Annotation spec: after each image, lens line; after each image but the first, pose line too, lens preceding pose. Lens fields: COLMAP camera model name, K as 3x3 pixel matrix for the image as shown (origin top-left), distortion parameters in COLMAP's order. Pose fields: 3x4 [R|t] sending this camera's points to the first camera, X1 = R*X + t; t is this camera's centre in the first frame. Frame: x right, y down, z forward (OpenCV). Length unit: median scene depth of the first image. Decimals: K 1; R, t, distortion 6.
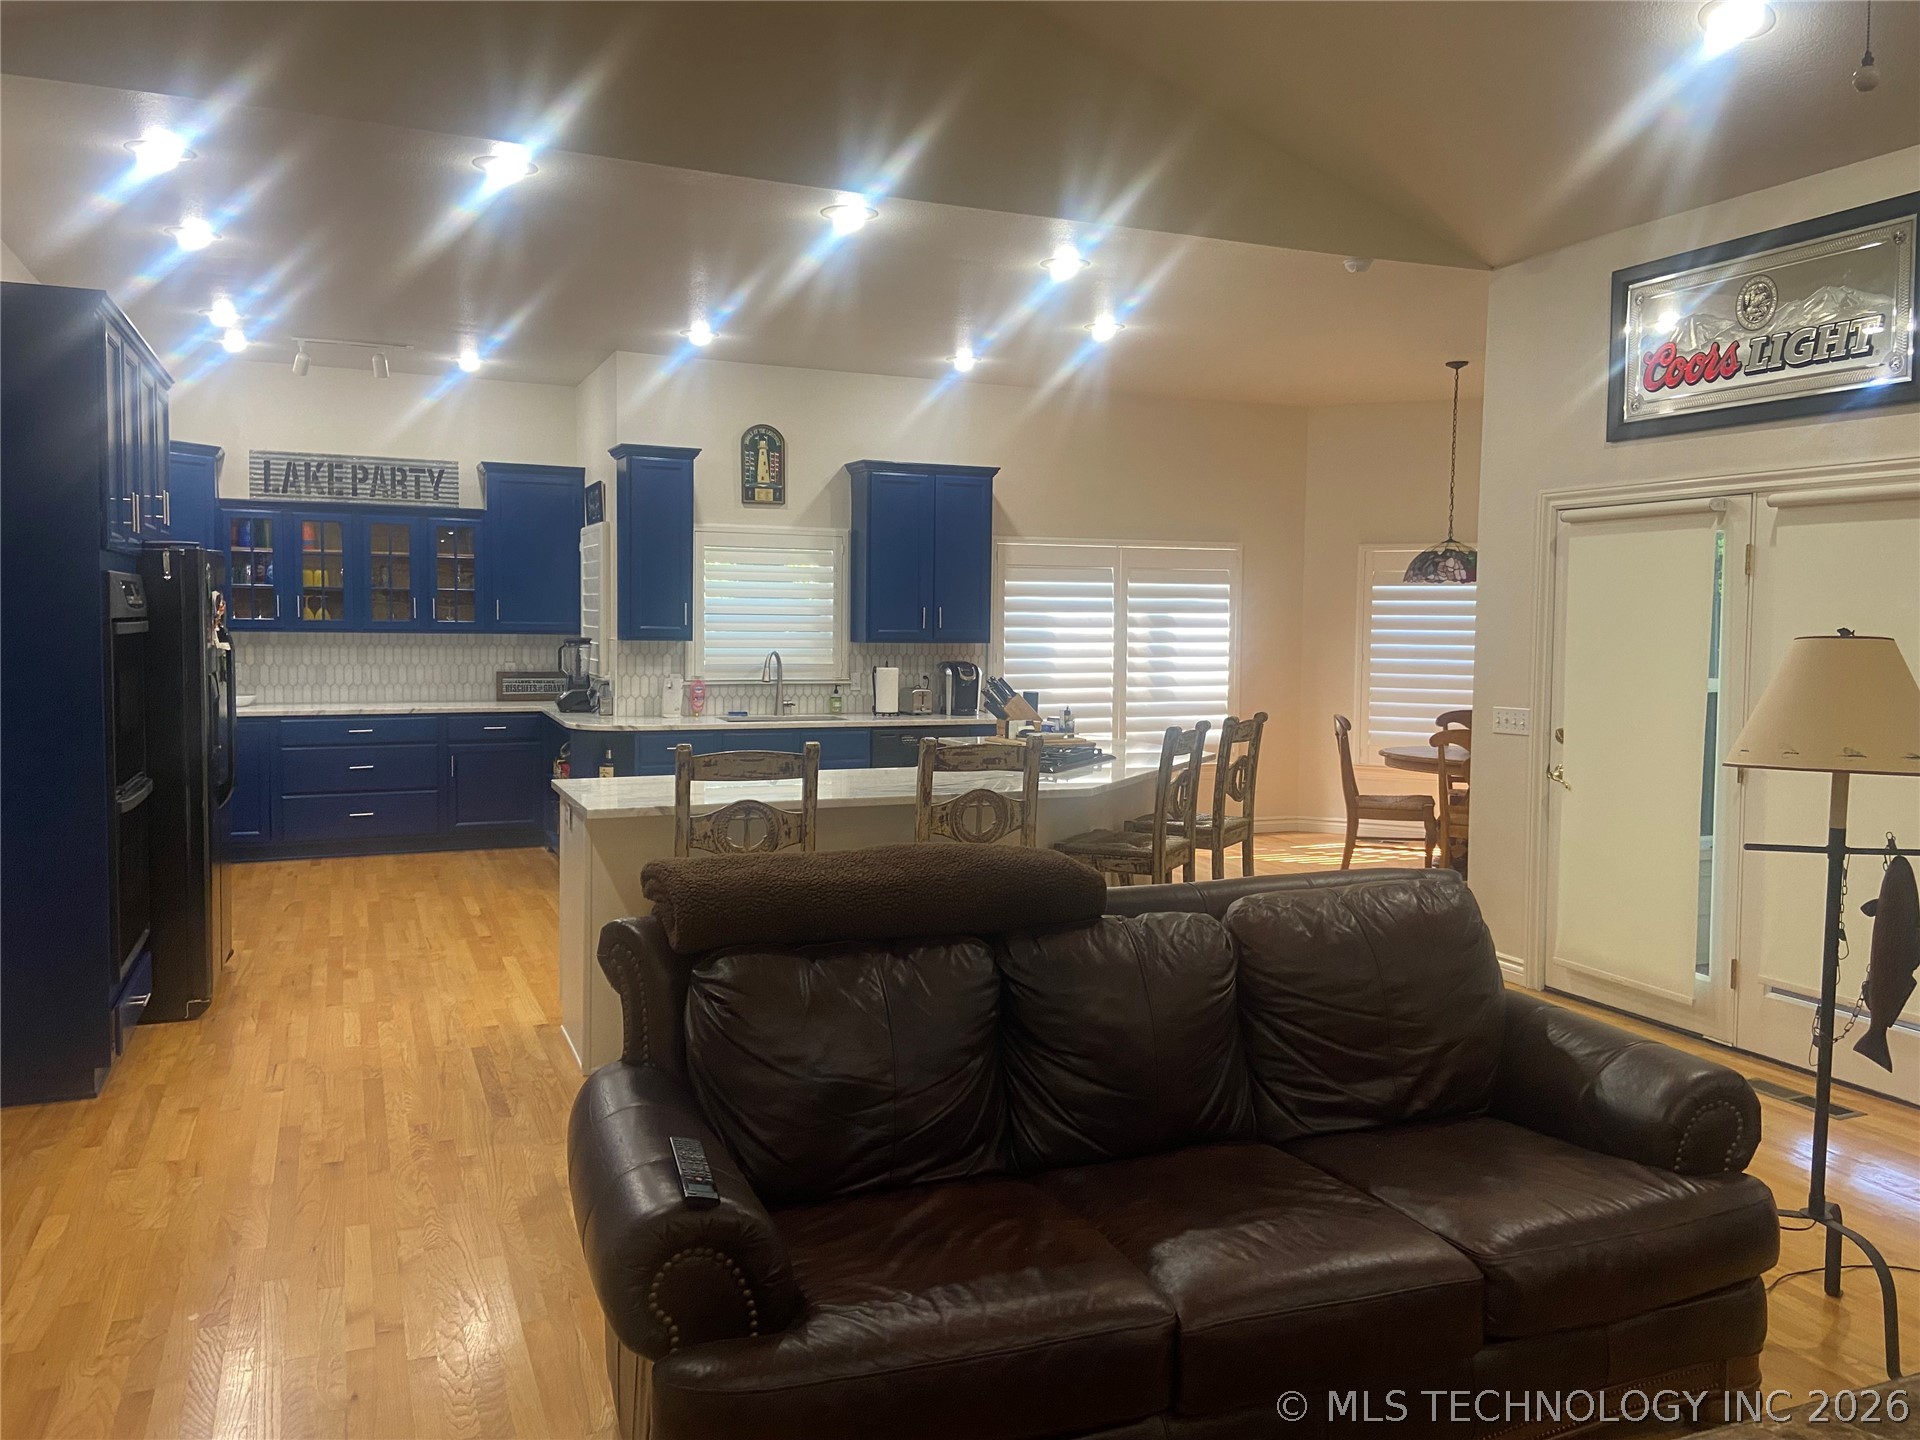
lens RADIAL K [[1450.6, 0, 970.9], [0, 1450.6, 718.3], [0, 0, 1]] dist [0.086362, -0.032715]
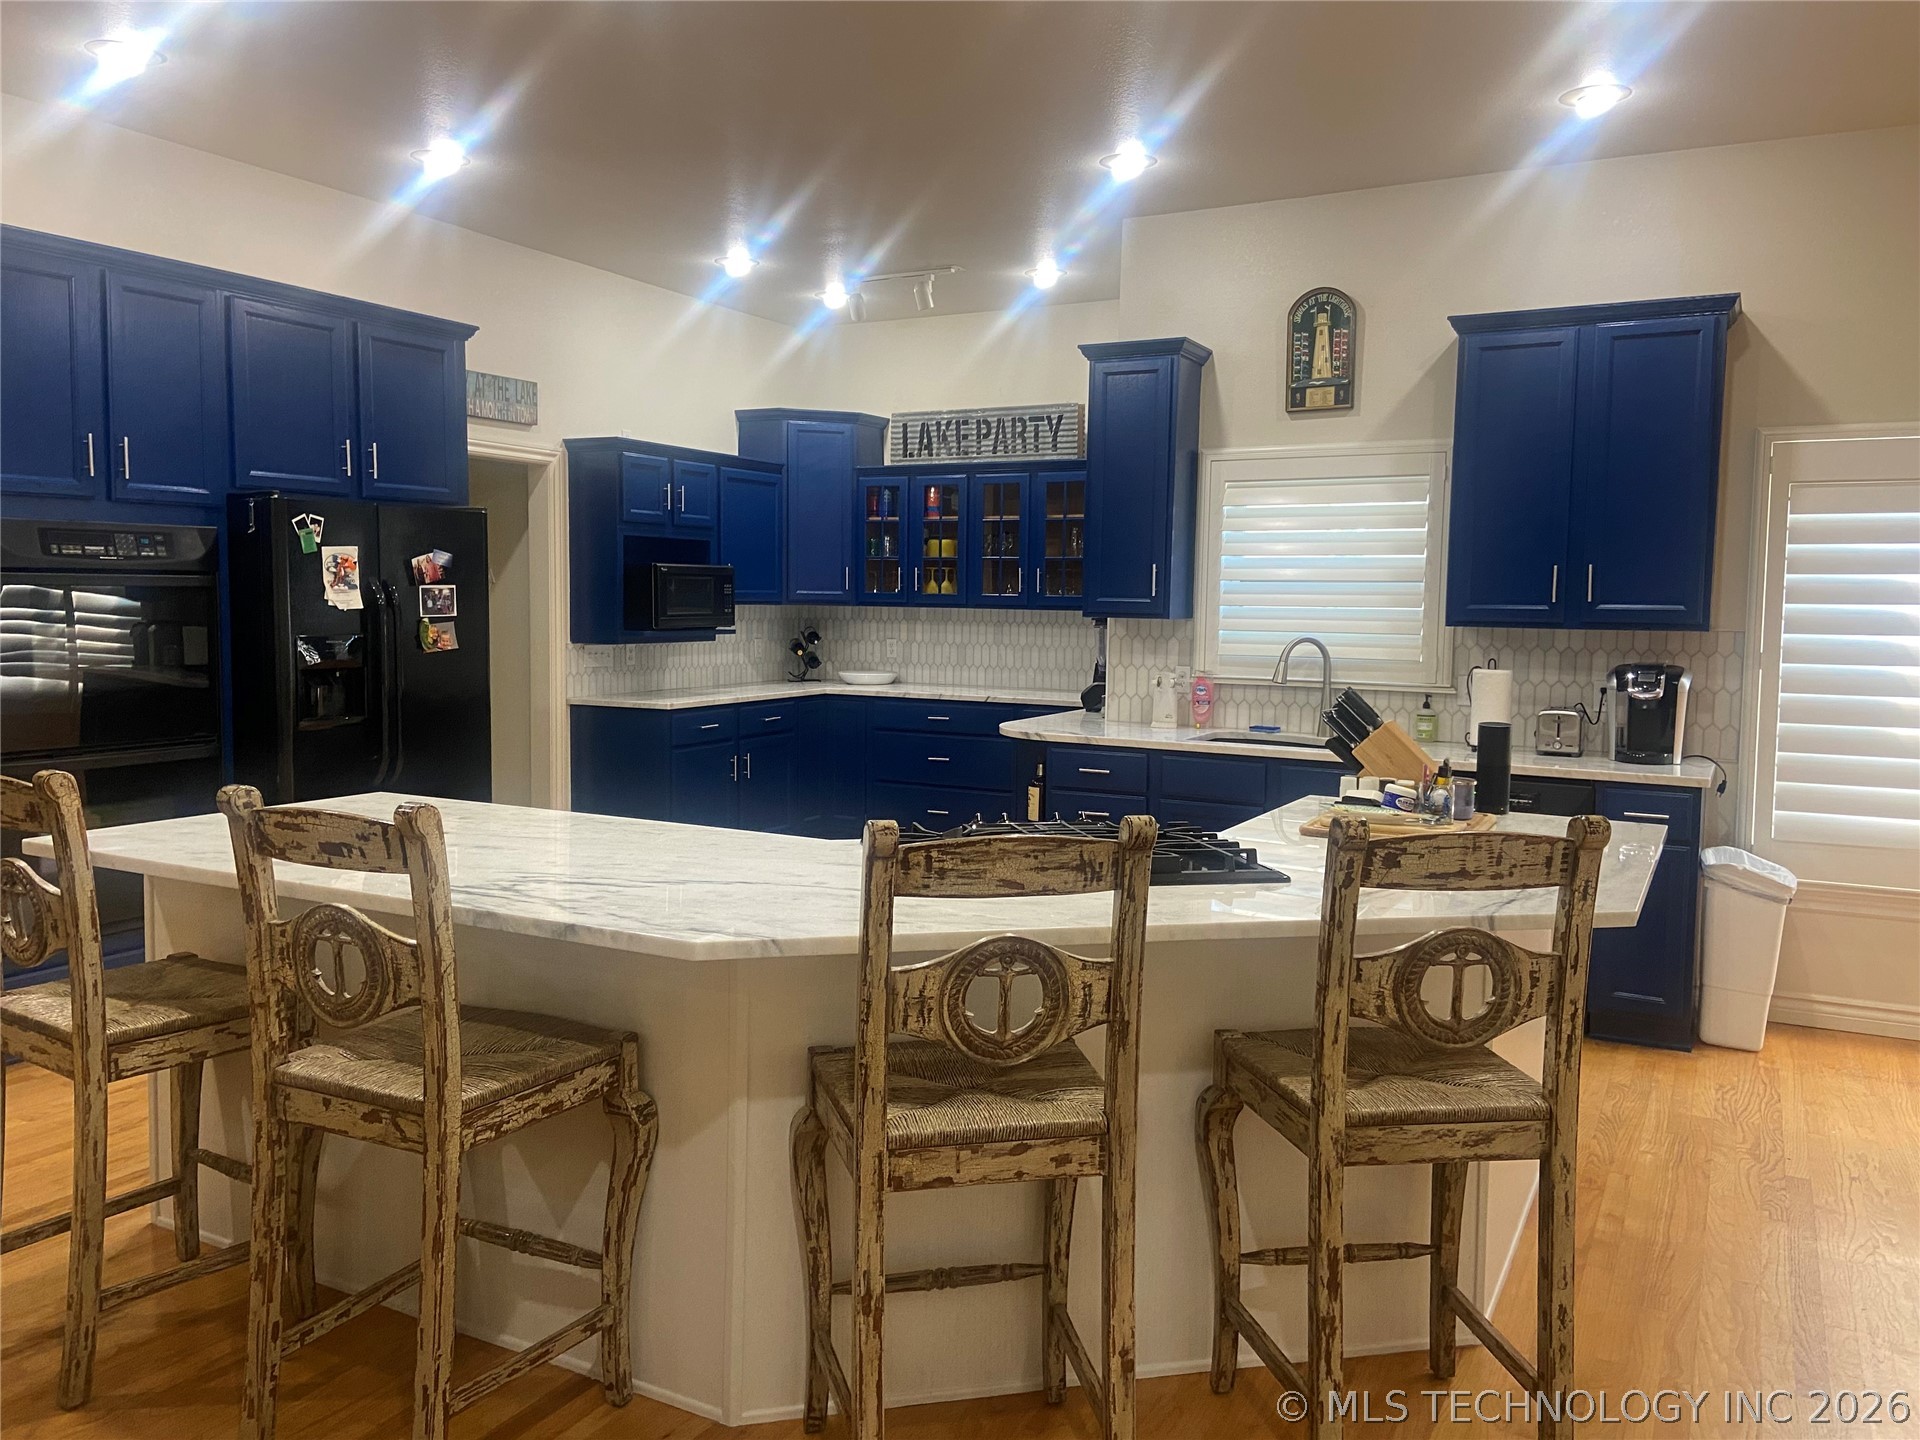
lens RADIAL K [[1450.6, 0, 949.8], [0, 1450.6, 704.3], [0, 0, 1]] dist [0.086362, -0.032715]
pose [[0.599904, 0.058739, -0.797913, 0.285307], [-0.061997, 0.997715, 0.026836, -0.023425], [0.797667, 0.033370, 0.602175, 0.472384]]
